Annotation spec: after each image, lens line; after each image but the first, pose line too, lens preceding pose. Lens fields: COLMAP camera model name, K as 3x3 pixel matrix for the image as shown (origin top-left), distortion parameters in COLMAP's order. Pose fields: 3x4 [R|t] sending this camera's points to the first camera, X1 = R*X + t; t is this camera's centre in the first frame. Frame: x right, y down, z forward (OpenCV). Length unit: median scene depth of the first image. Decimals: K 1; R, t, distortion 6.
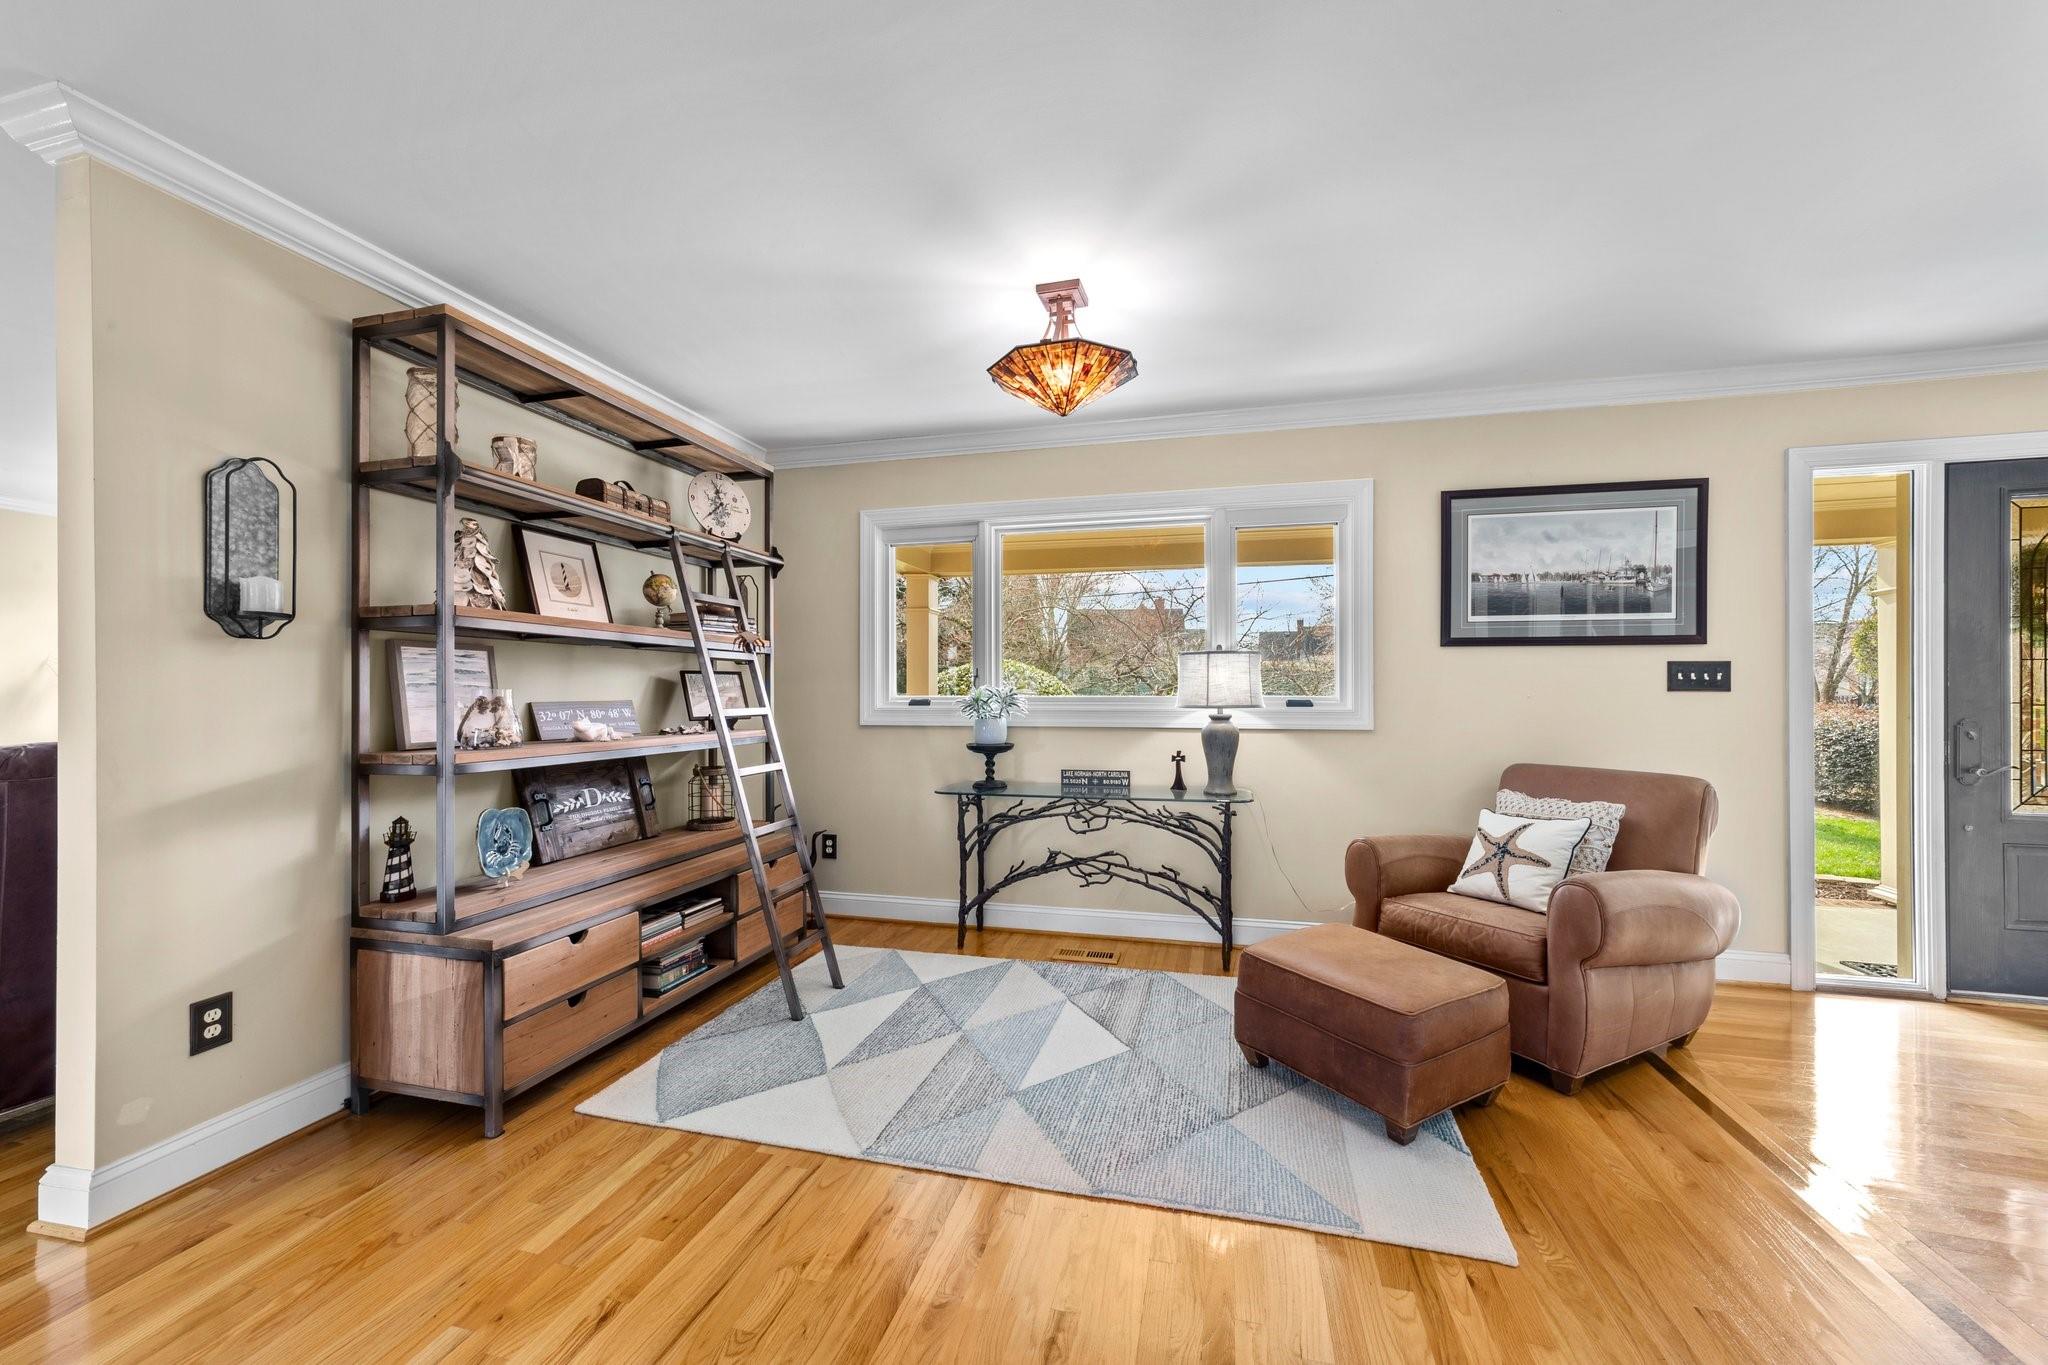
lens RADIAL K [[792.9, 0, 1022.7], [0, 792.9, 682.4], [0, 0, 1]] dist [-0.017198, 0.007037]
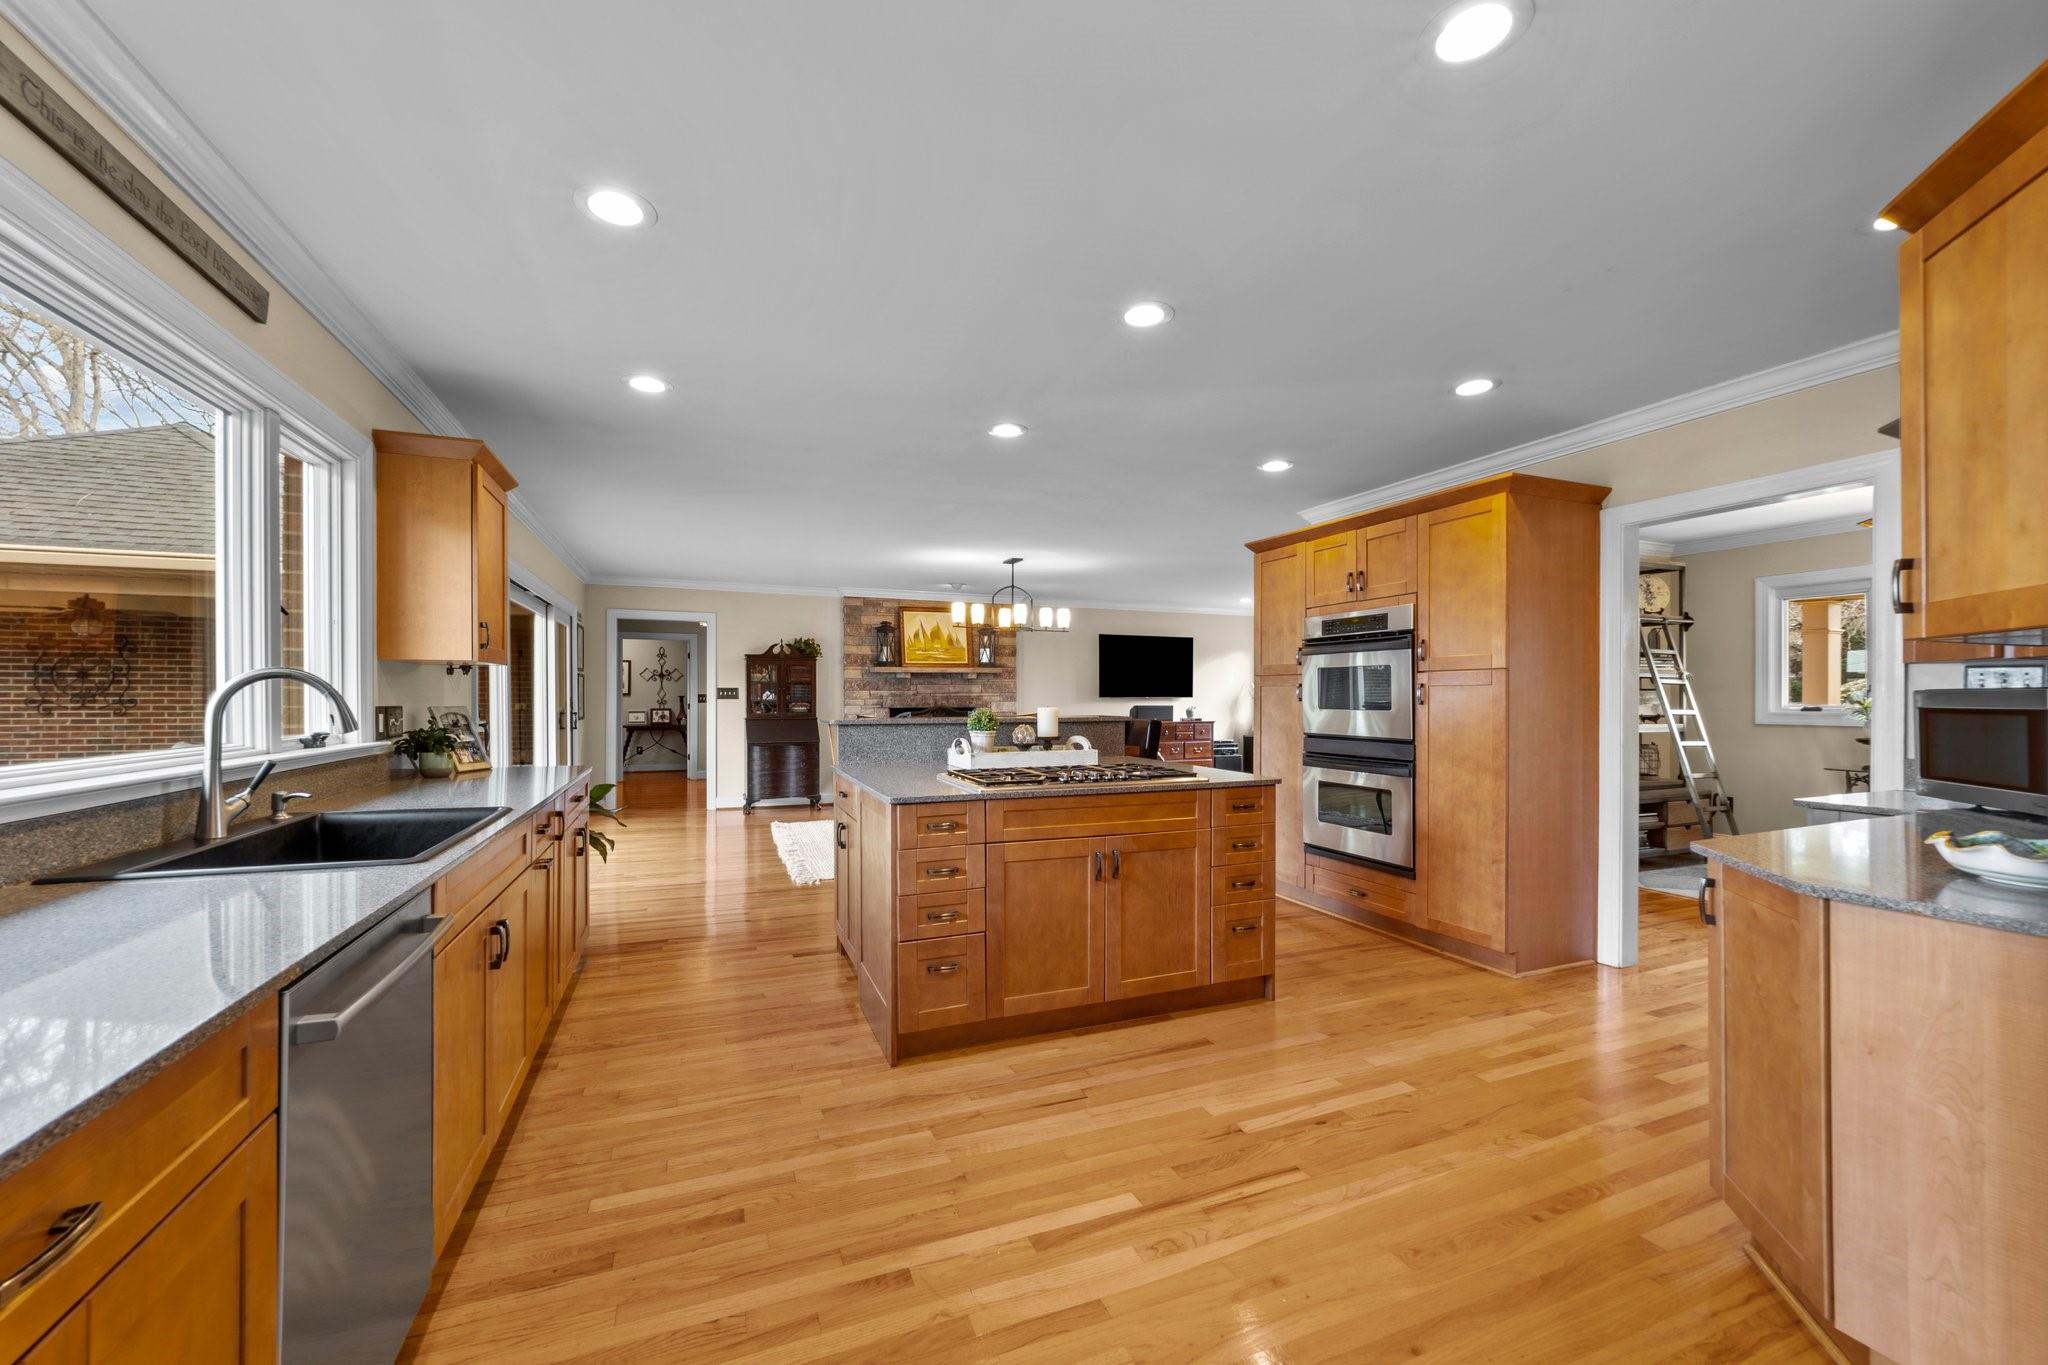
lens RADIAL K [[792.9, 0, 1018.2], [0, 792.9, 700.6], [0, 0, 1]] dist [-0.017198, 0.007037]
pose [[0.595141, 0.006846, -0.803592, 0.192120], [0.003805, 0.999928, 0.011337, -0.014682], [0.803612, -0.009805, 0.595072, -1.217597]]
